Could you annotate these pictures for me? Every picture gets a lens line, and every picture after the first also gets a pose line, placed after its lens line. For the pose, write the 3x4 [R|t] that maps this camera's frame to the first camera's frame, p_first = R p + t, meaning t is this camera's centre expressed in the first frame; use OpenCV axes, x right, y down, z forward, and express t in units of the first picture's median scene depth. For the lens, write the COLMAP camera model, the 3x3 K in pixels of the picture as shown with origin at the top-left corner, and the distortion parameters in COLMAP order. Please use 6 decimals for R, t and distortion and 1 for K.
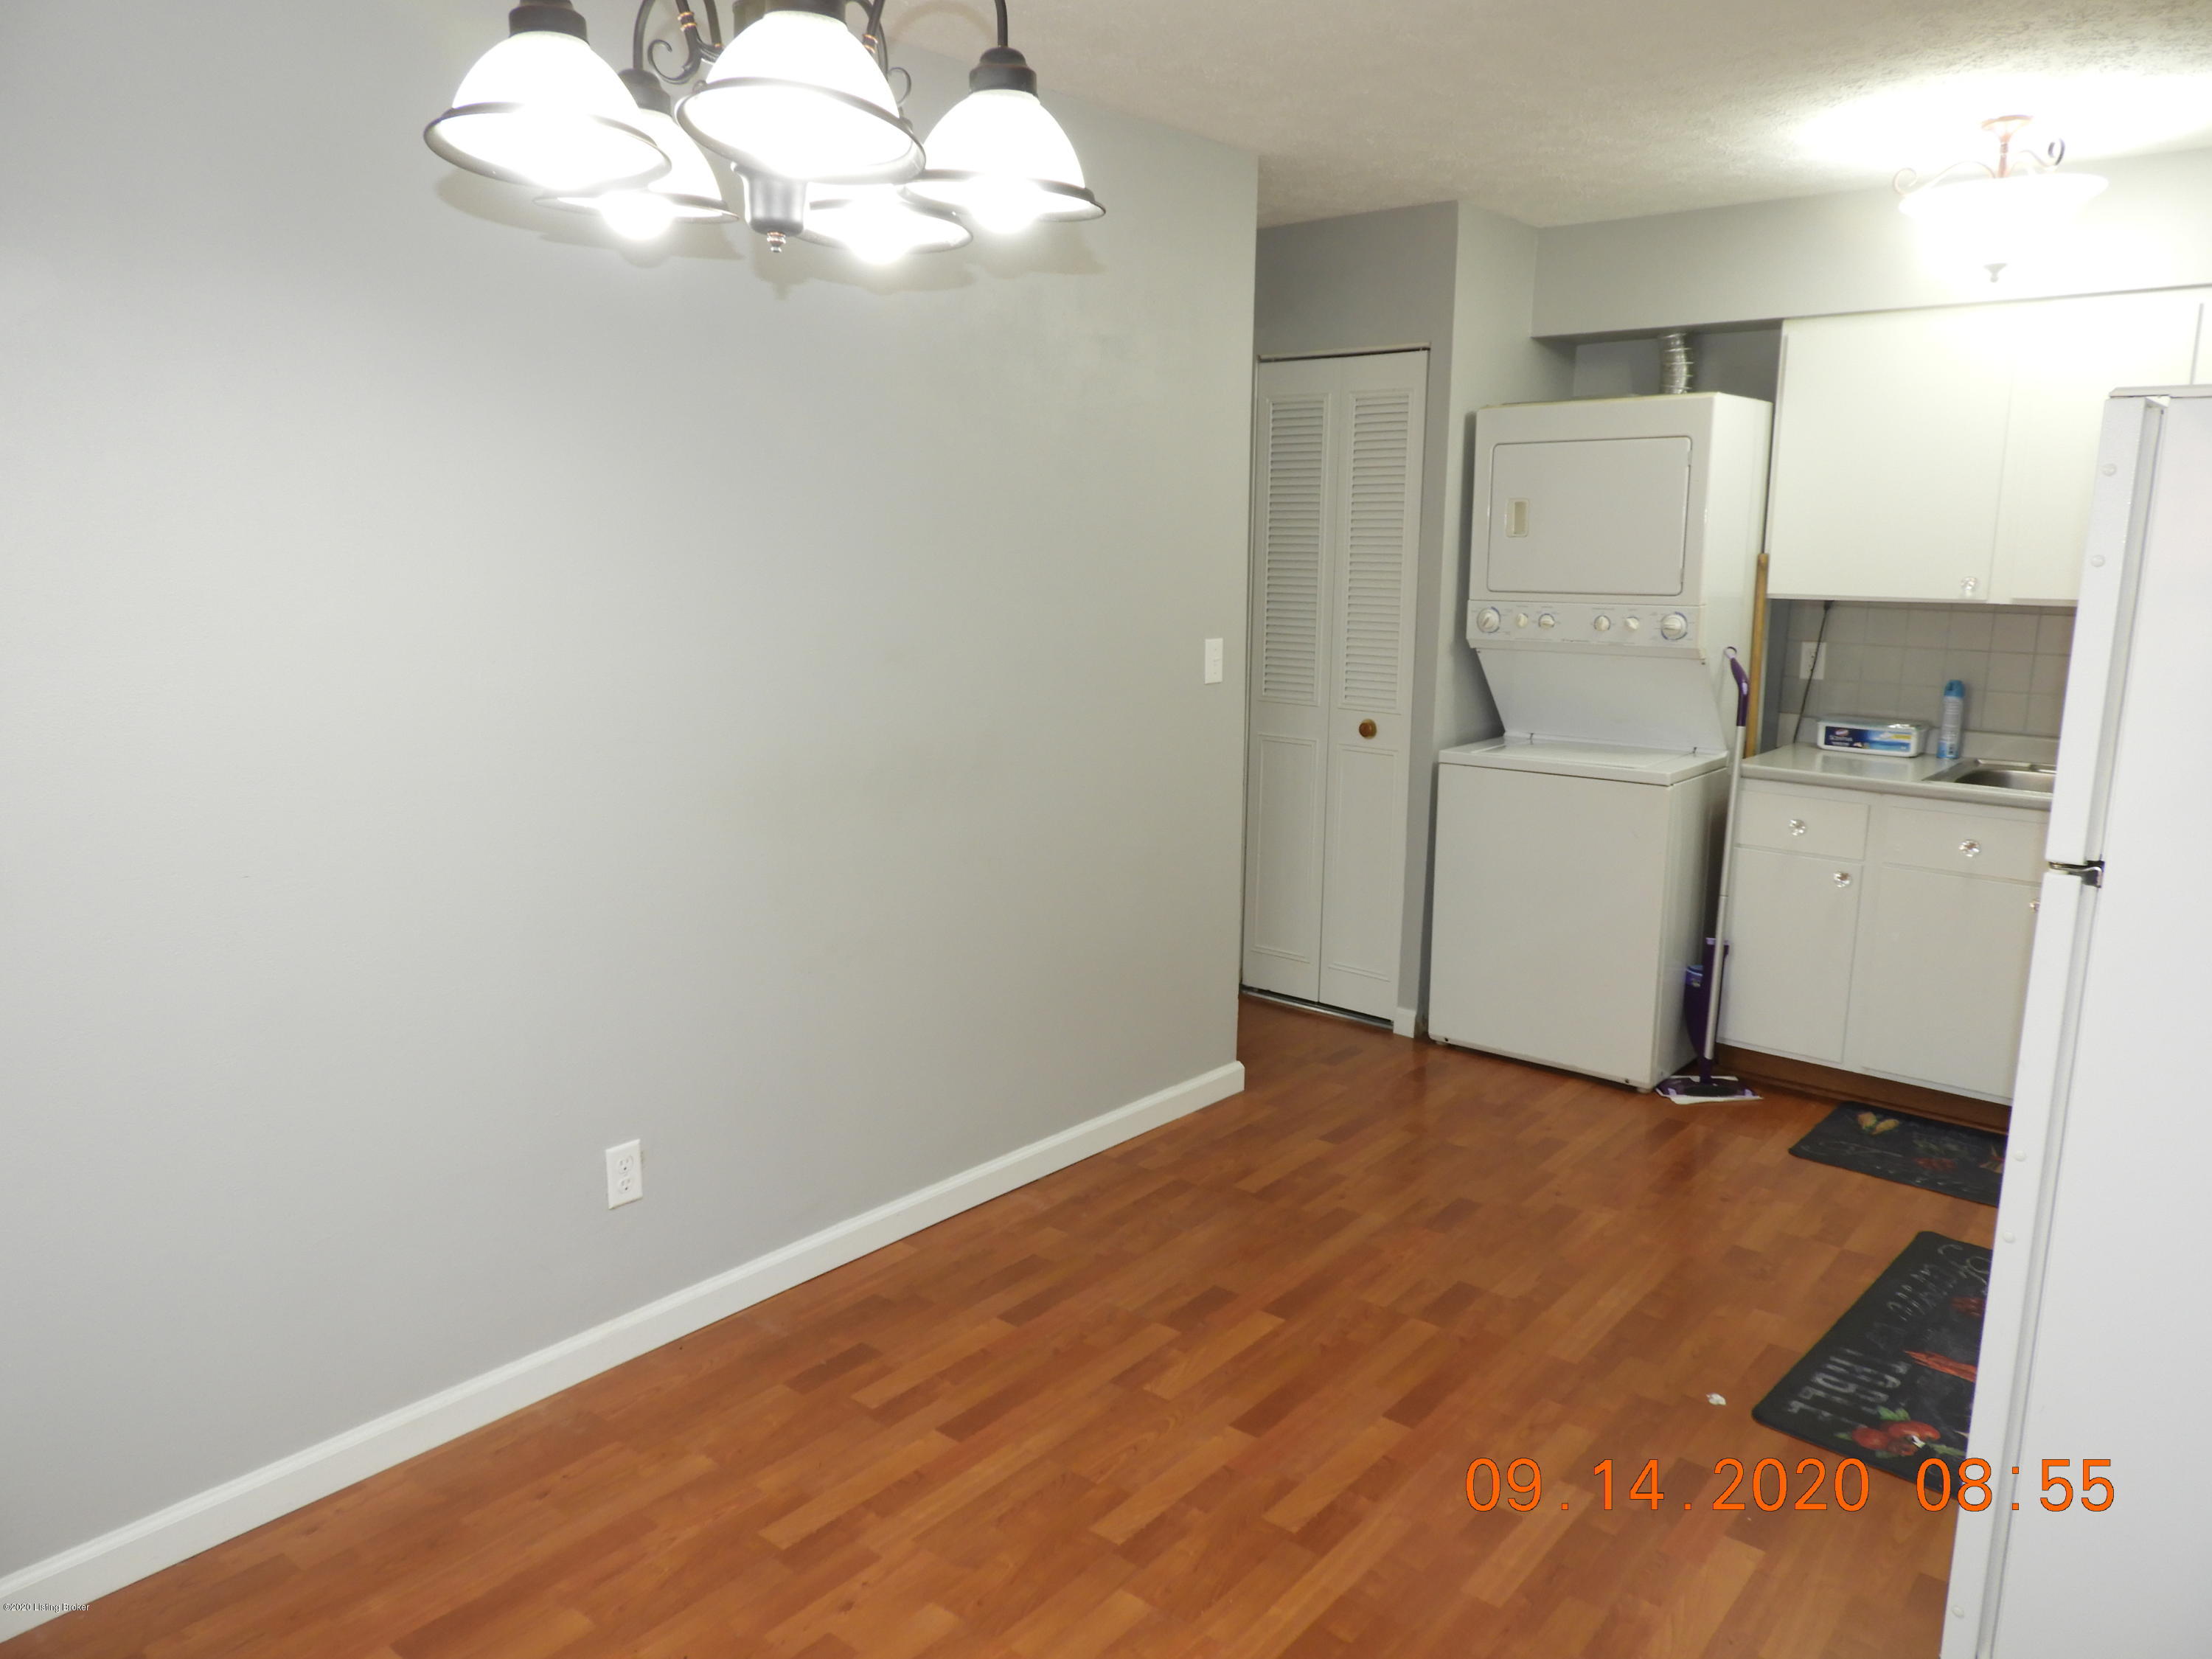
lens RADIAL K [[1531.6, 0, 1106.0], [0, 1531.6, 829.5], [0, 0, 1]] dist [-0.001446, -0.003770]
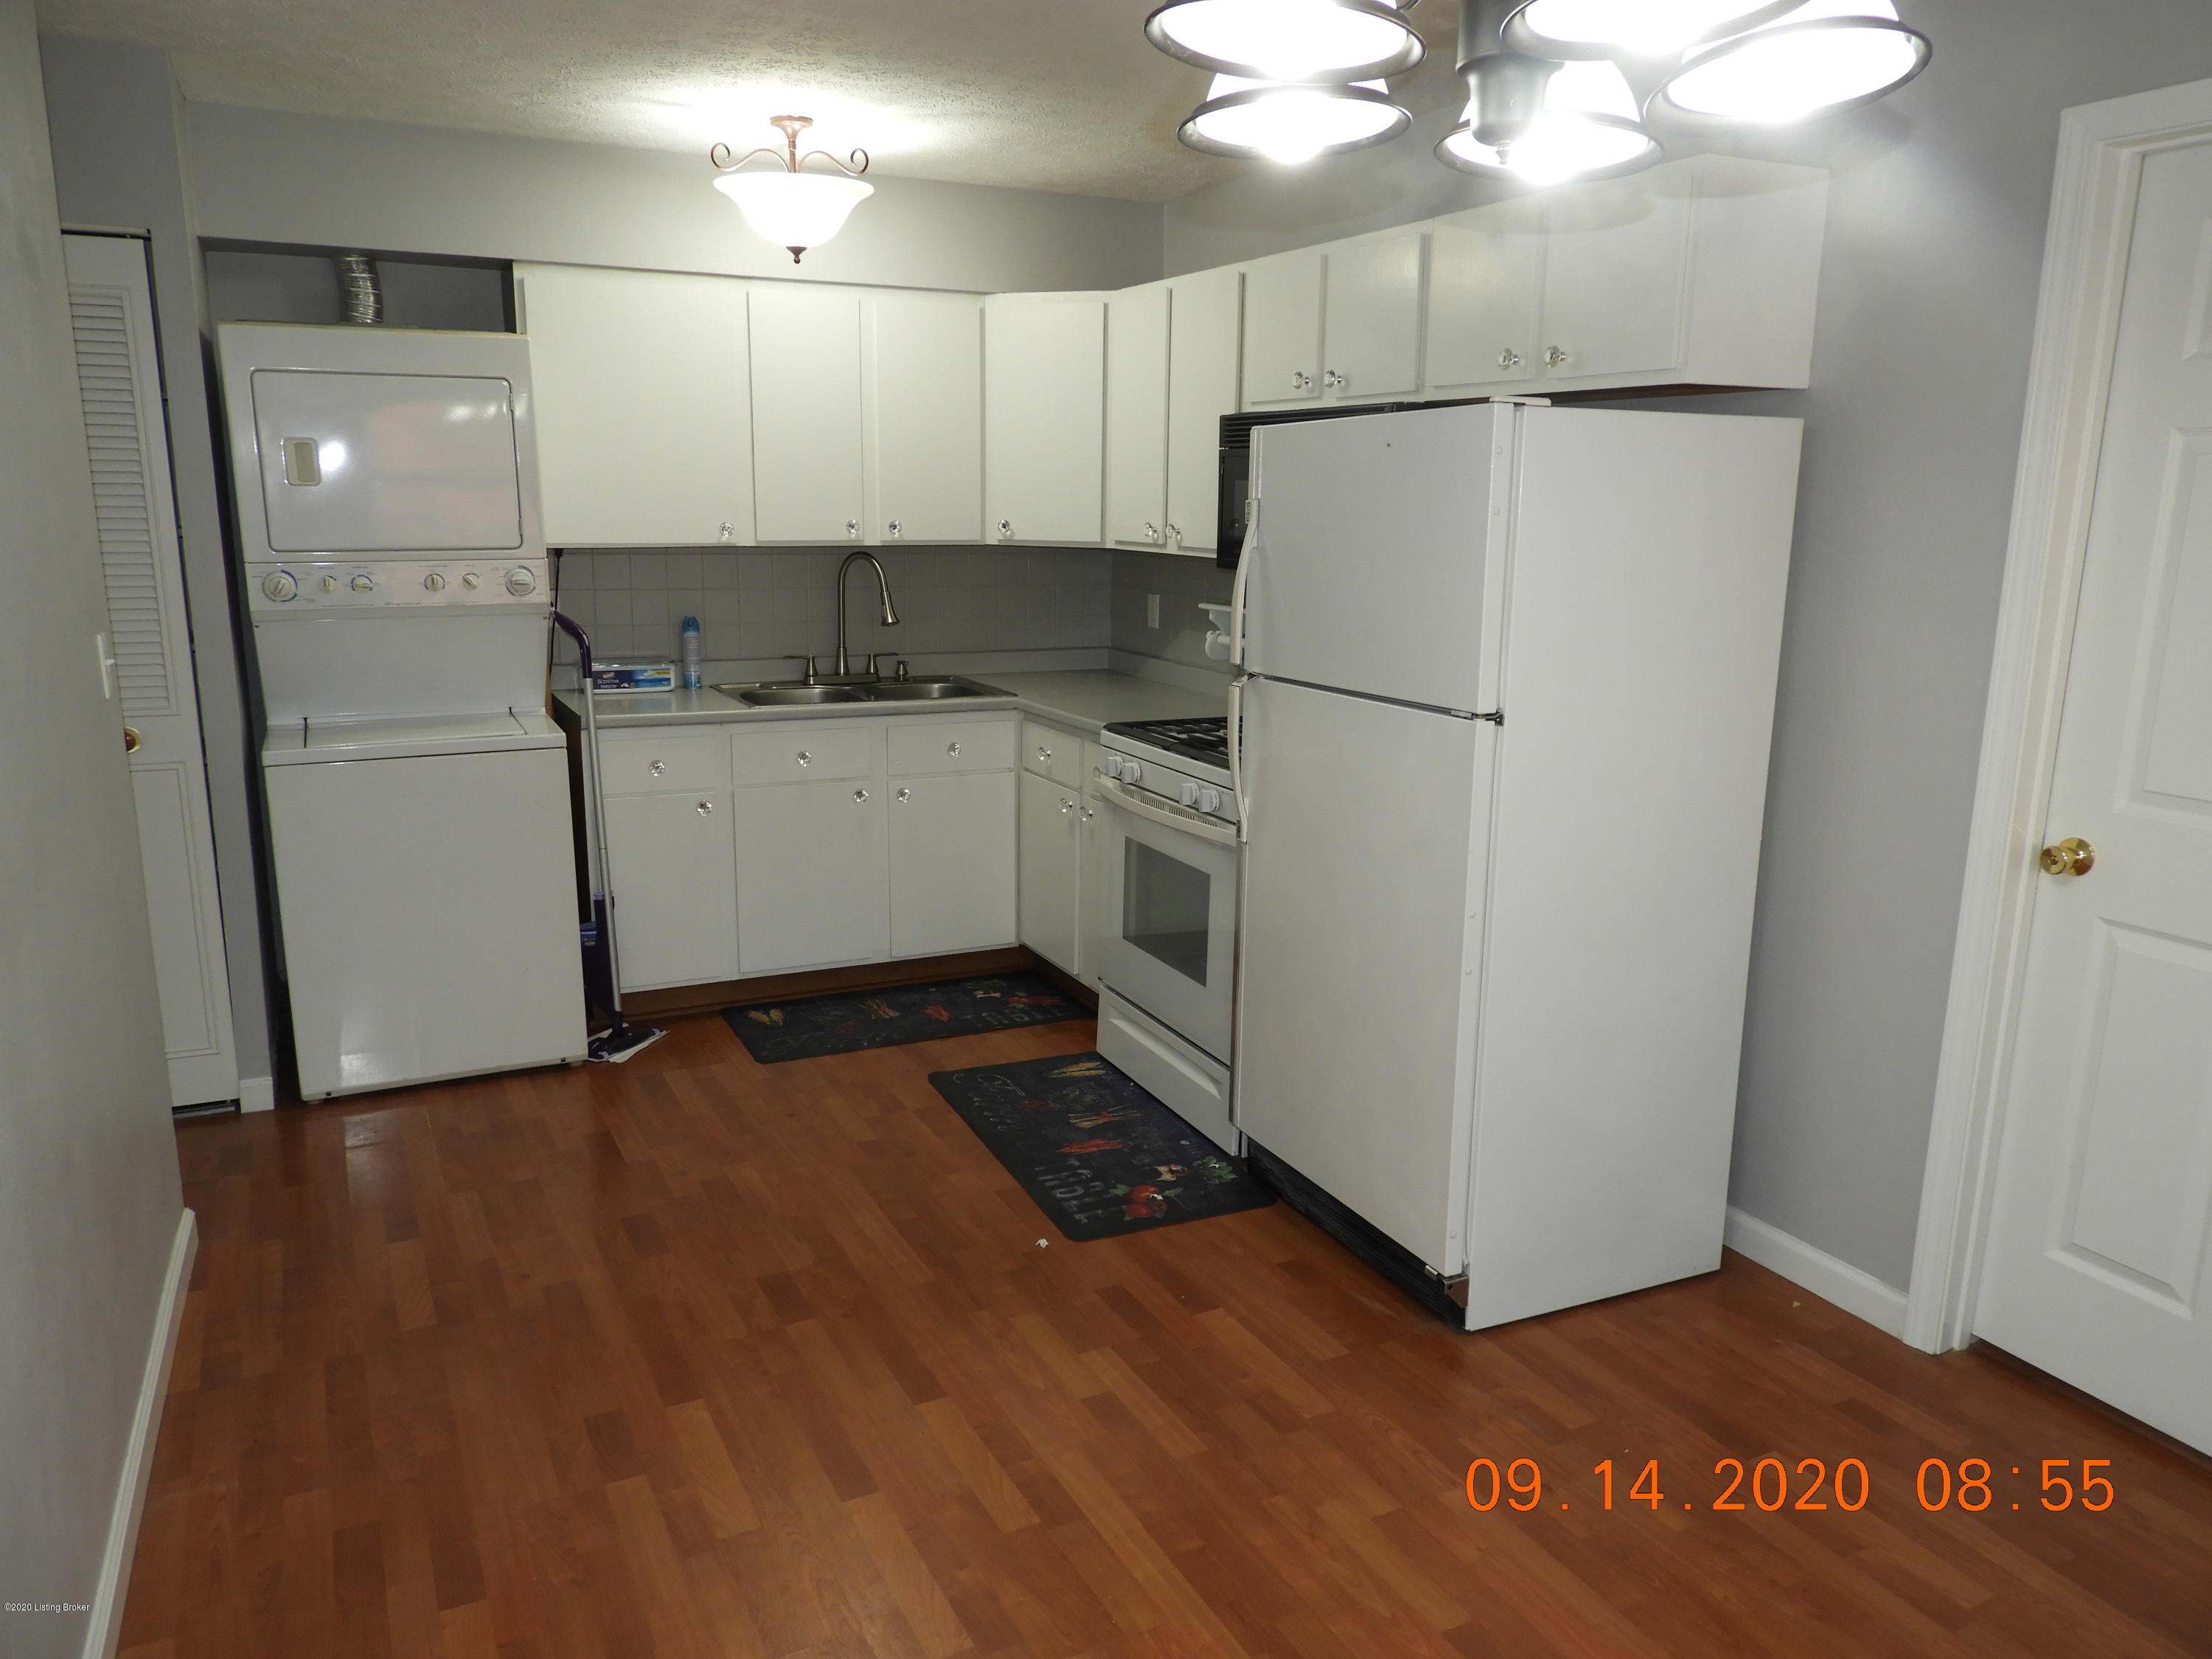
lens RADIAL K [[1541.5, 0, 1106.0], [0, 1541.5, 829.5], [0, 0, 1]] dist [-0.004122, -0.003094]
pose [[0.403378, -0.196407, 0.893706, -0.372513], [0.163860, 0.976409, 0.140624, -0.058603], [-0.900242, 0.089718, 0.426045, 0.289038]]
